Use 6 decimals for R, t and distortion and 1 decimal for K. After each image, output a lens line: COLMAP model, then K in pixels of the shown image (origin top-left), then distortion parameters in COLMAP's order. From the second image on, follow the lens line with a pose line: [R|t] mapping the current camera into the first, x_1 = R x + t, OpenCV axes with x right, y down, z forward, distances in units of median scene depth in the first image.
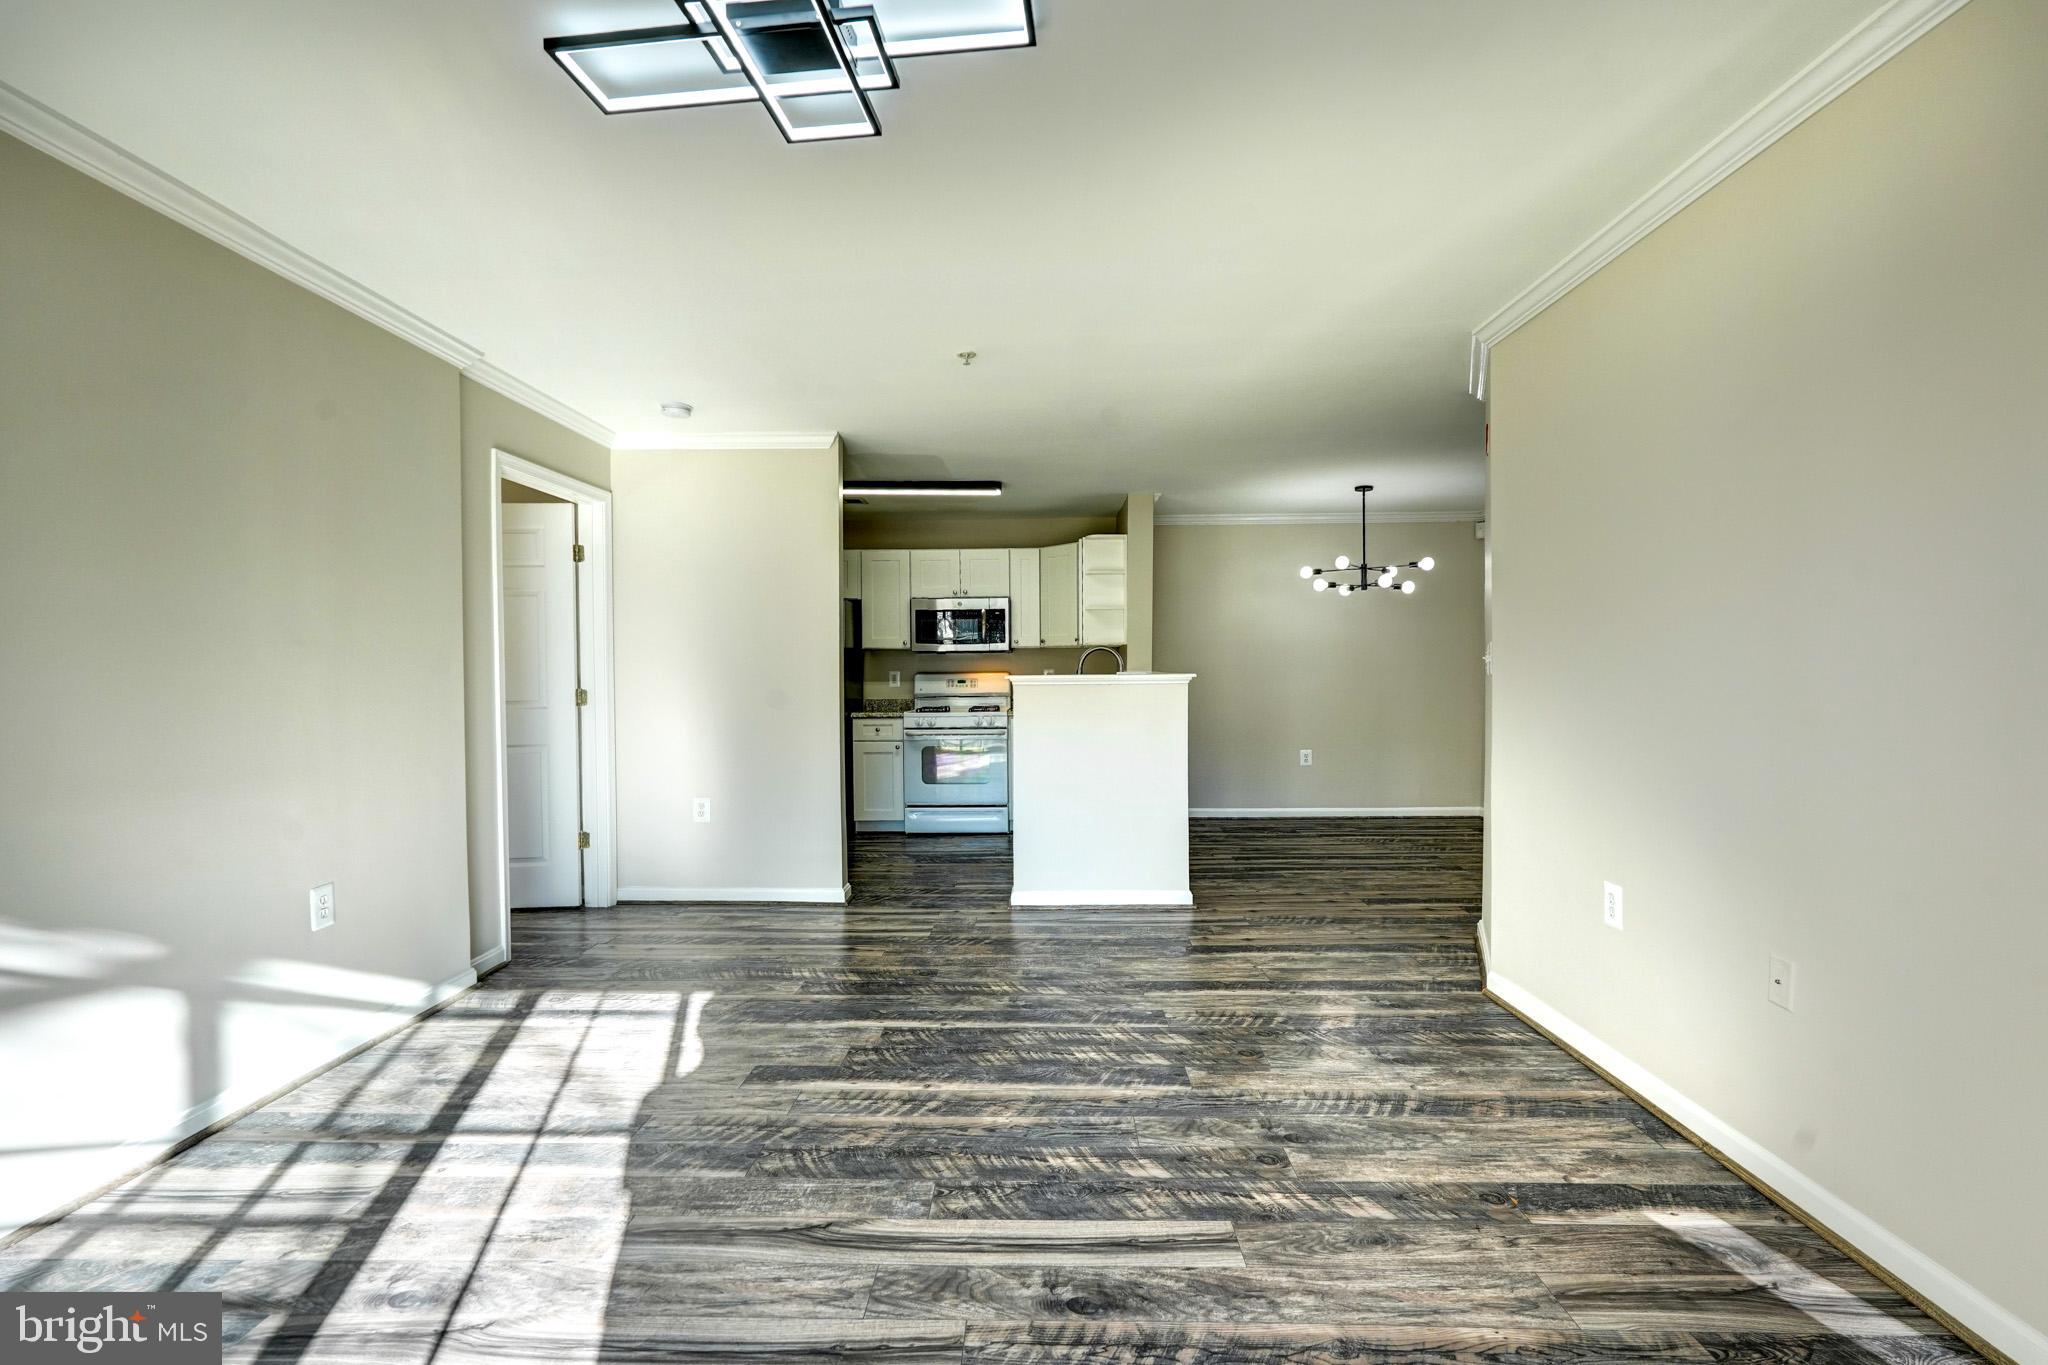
lens RADIAL K [[932.1, 0, 1013.7], [0, 932.1, 703.3], [0, 0, 1]] dist [-0.010672, 0.004723]
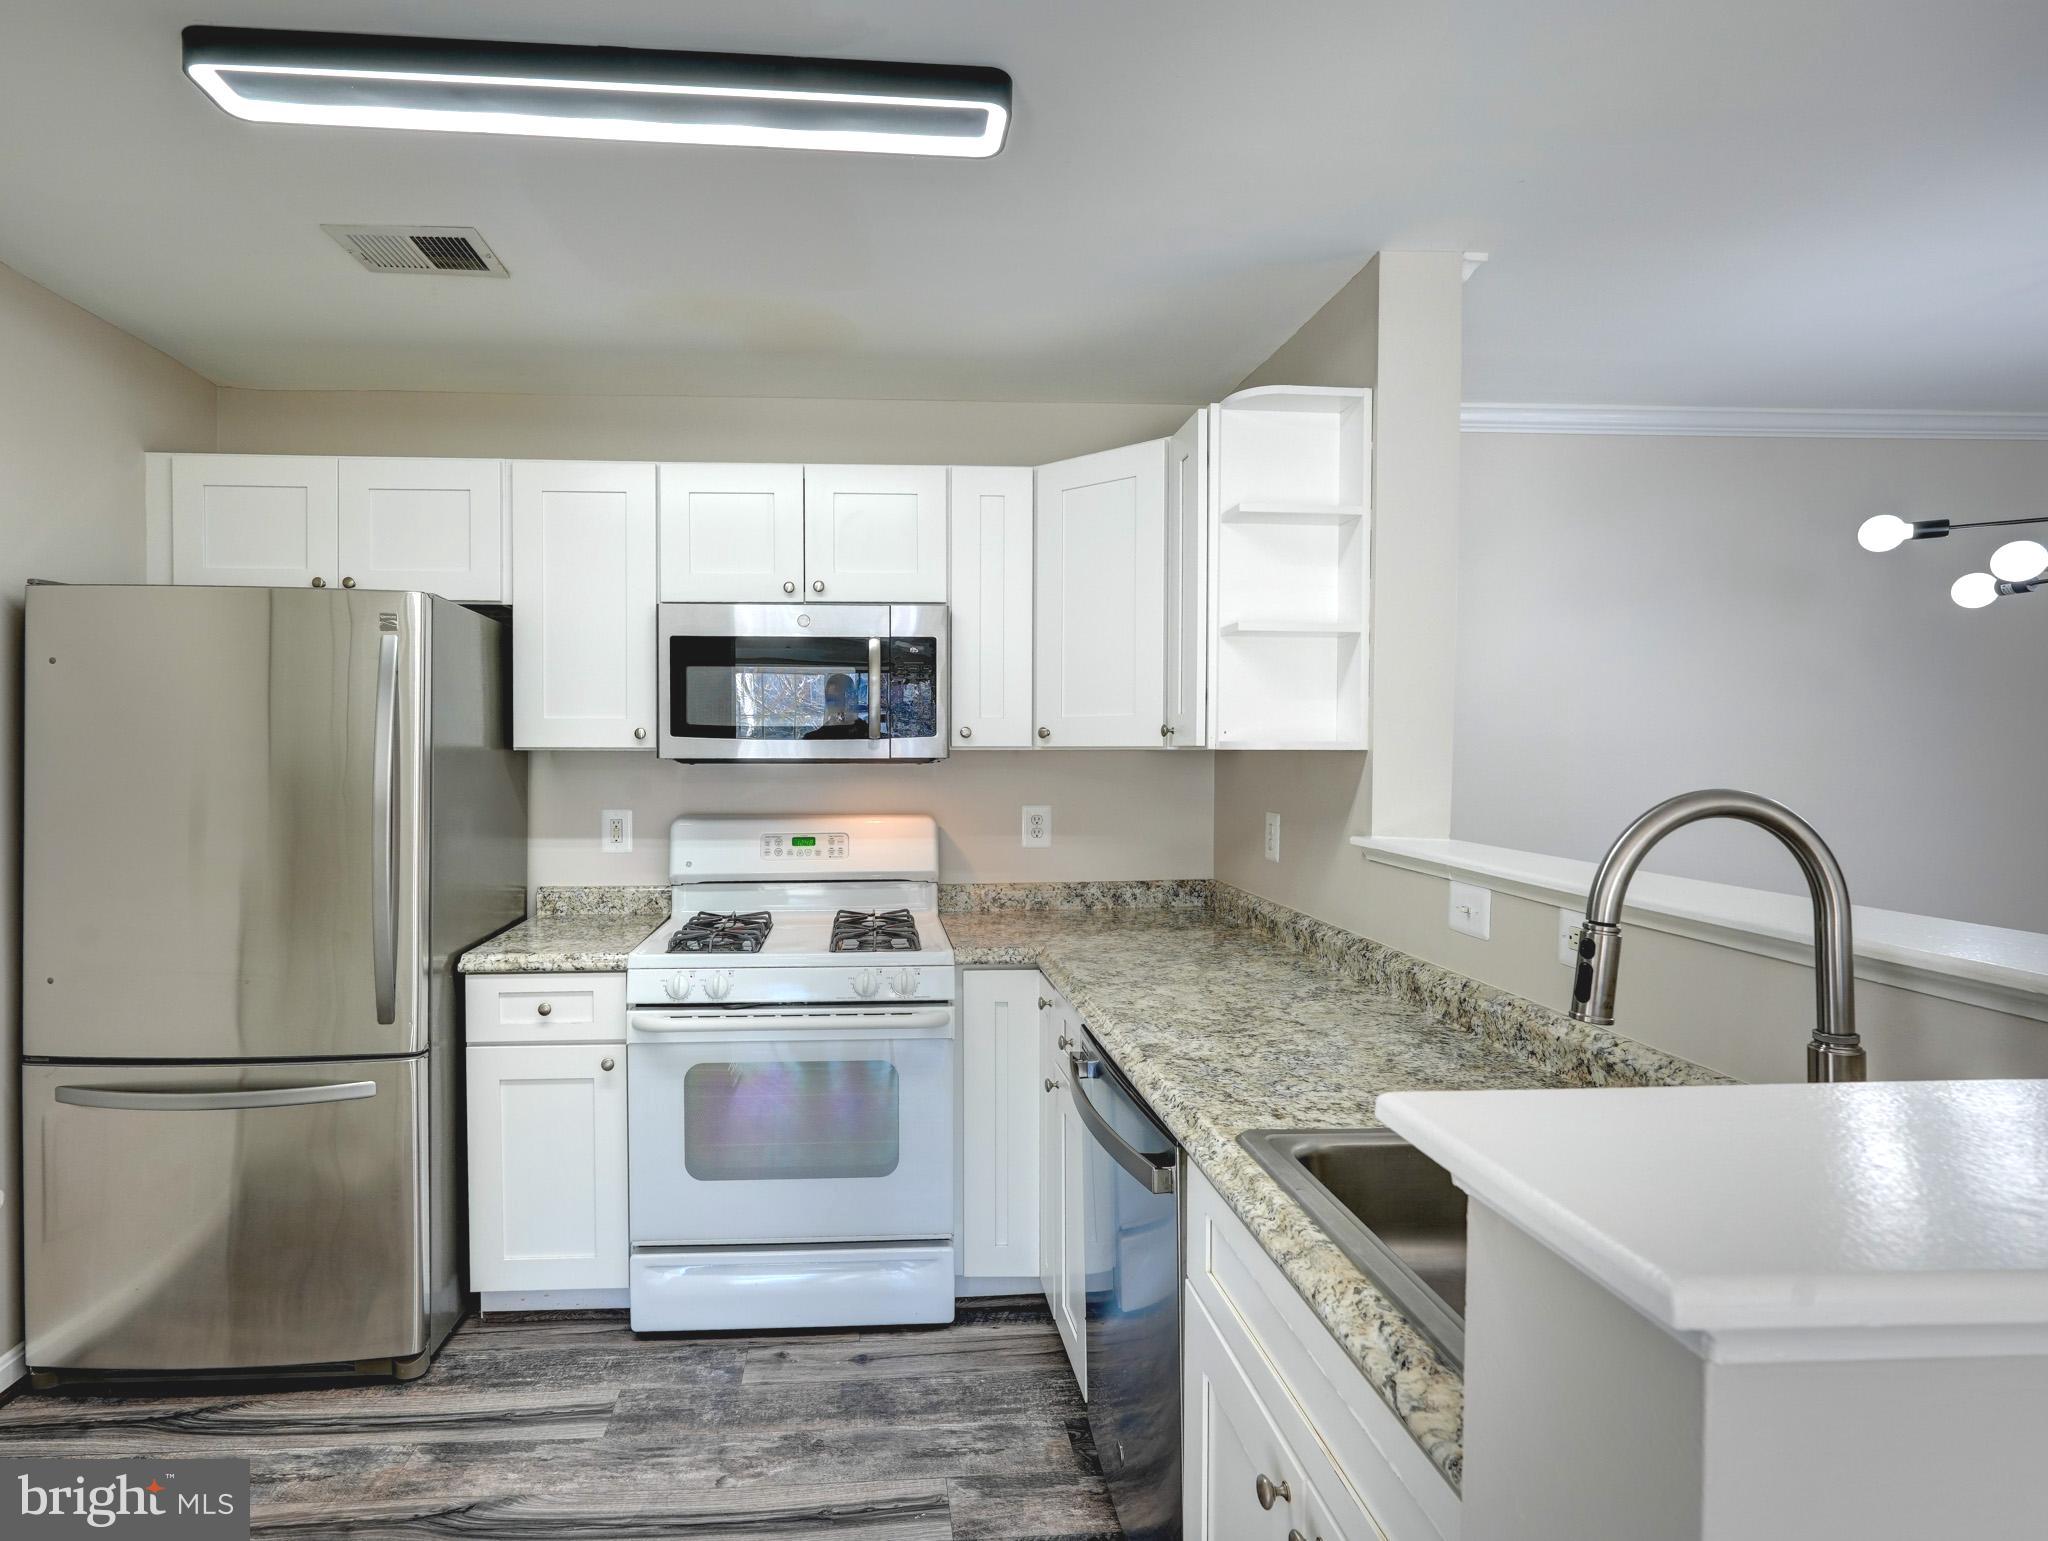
lens RADIAL K [[1073.0, 0, 930.8], [0, 1073.0, 772.3], [0, 0, 1]] dist [-0.007704, 0.002682]
pose [[0.996521, 0.003517, 0.083266, -0.074679], [-0.002652, 0.999941, -0.010496, -0.080505], [-0.083298, 0.010239, 0.996472, 1.026241]]
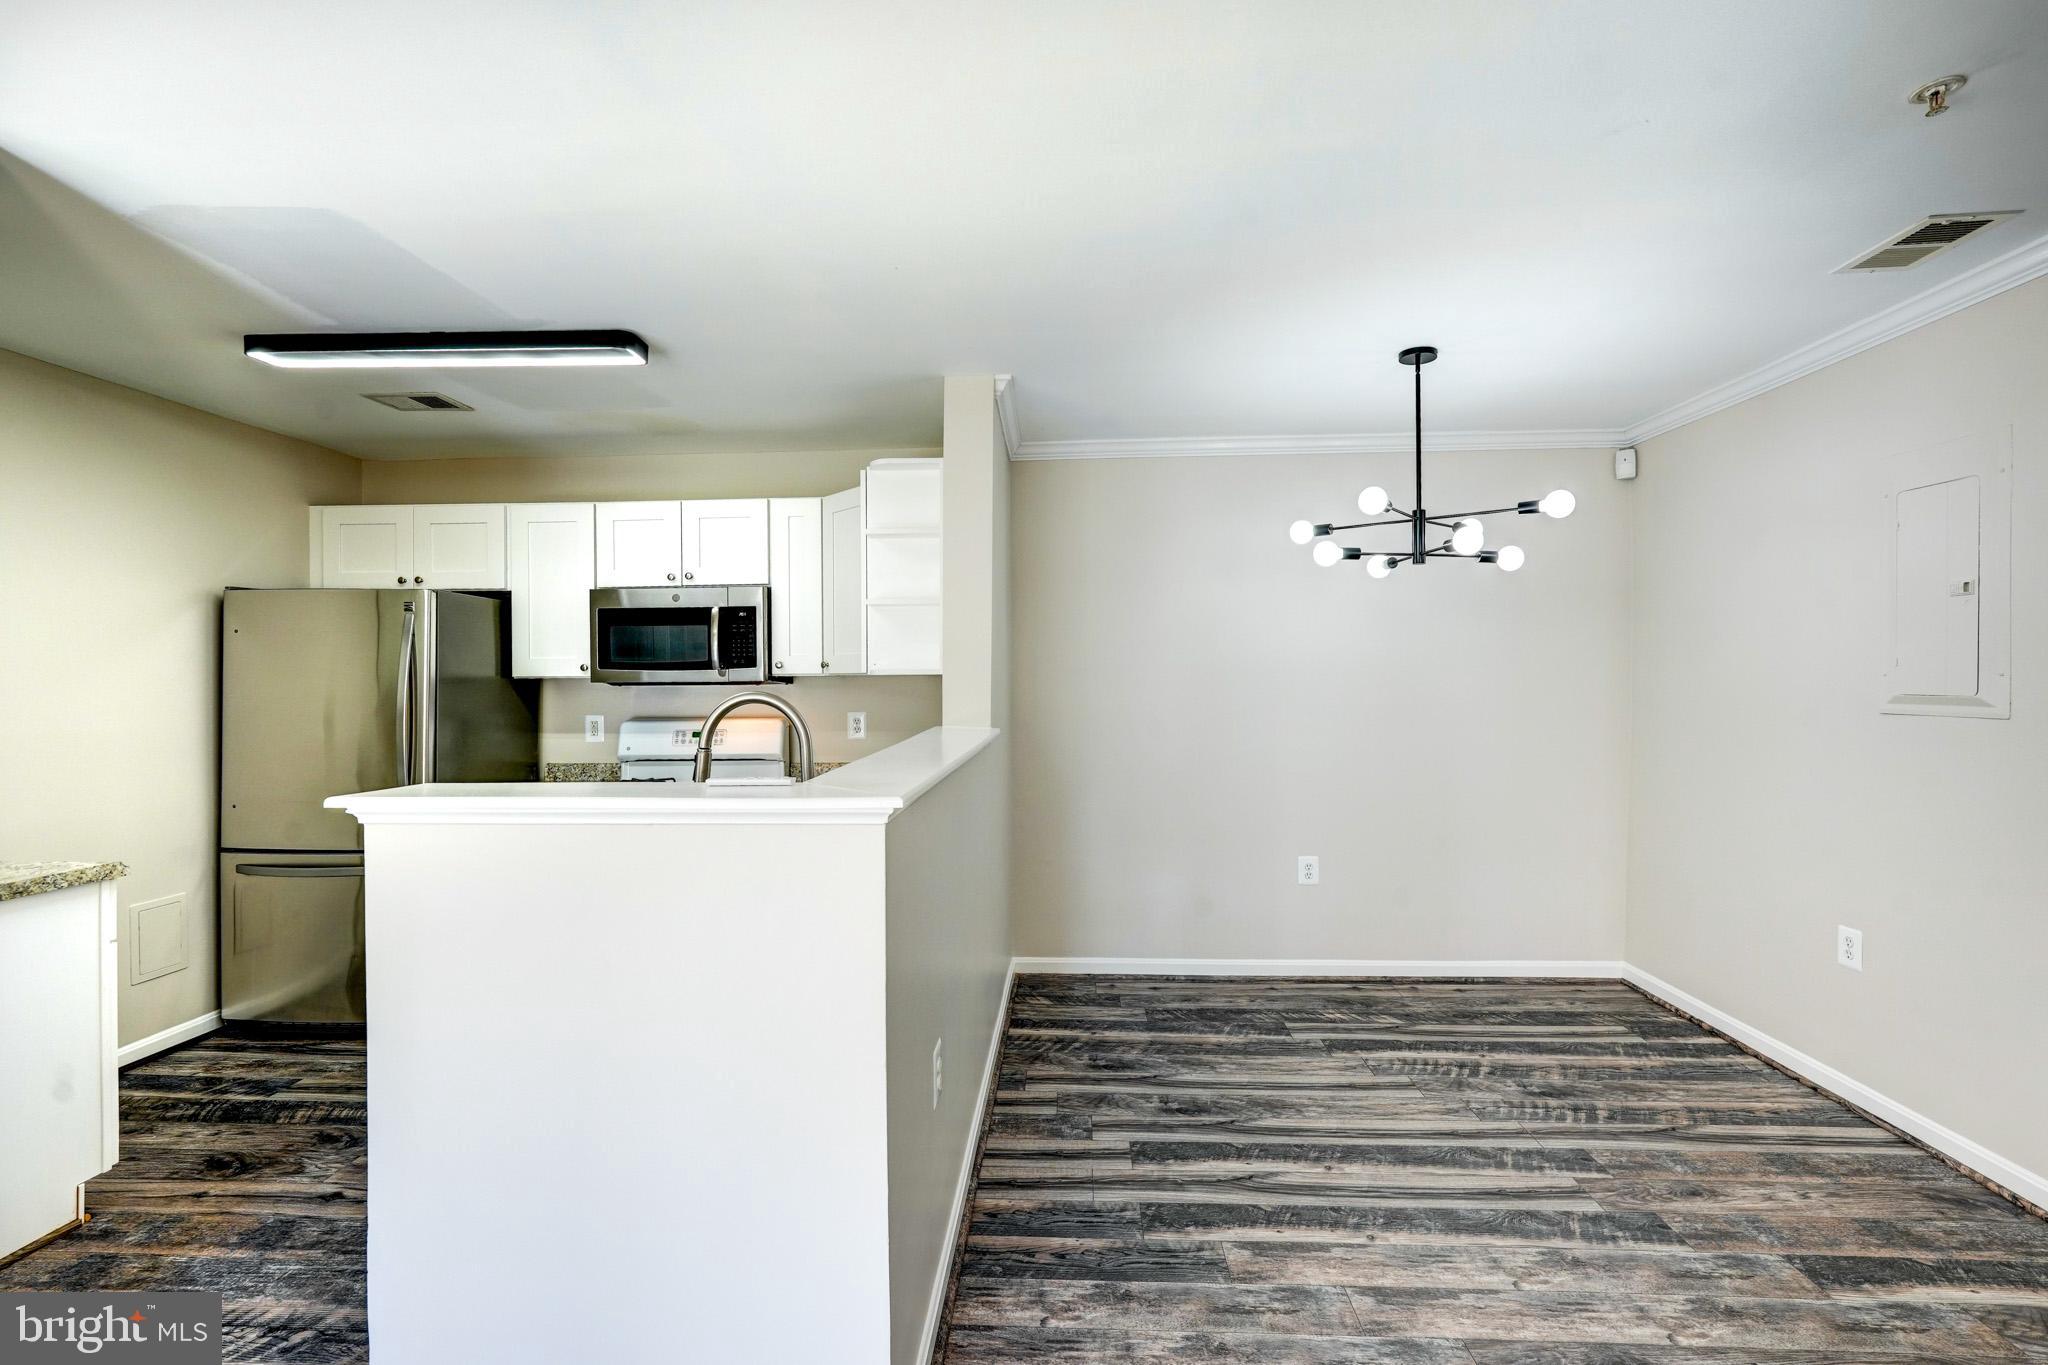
lens RADIAL K [[932.1, 0, 1005.4], [0, 932.1, 681.3], [0, 0, 1]] dist [-0.010672, 0.004723]
pose [[0.999454, -0.002114, -0.032960, 0.266522], [0.001365, 0.999740, -0.022753, -0.074874], [0.033000, 0.022696, 0.999198, 0.768368]]
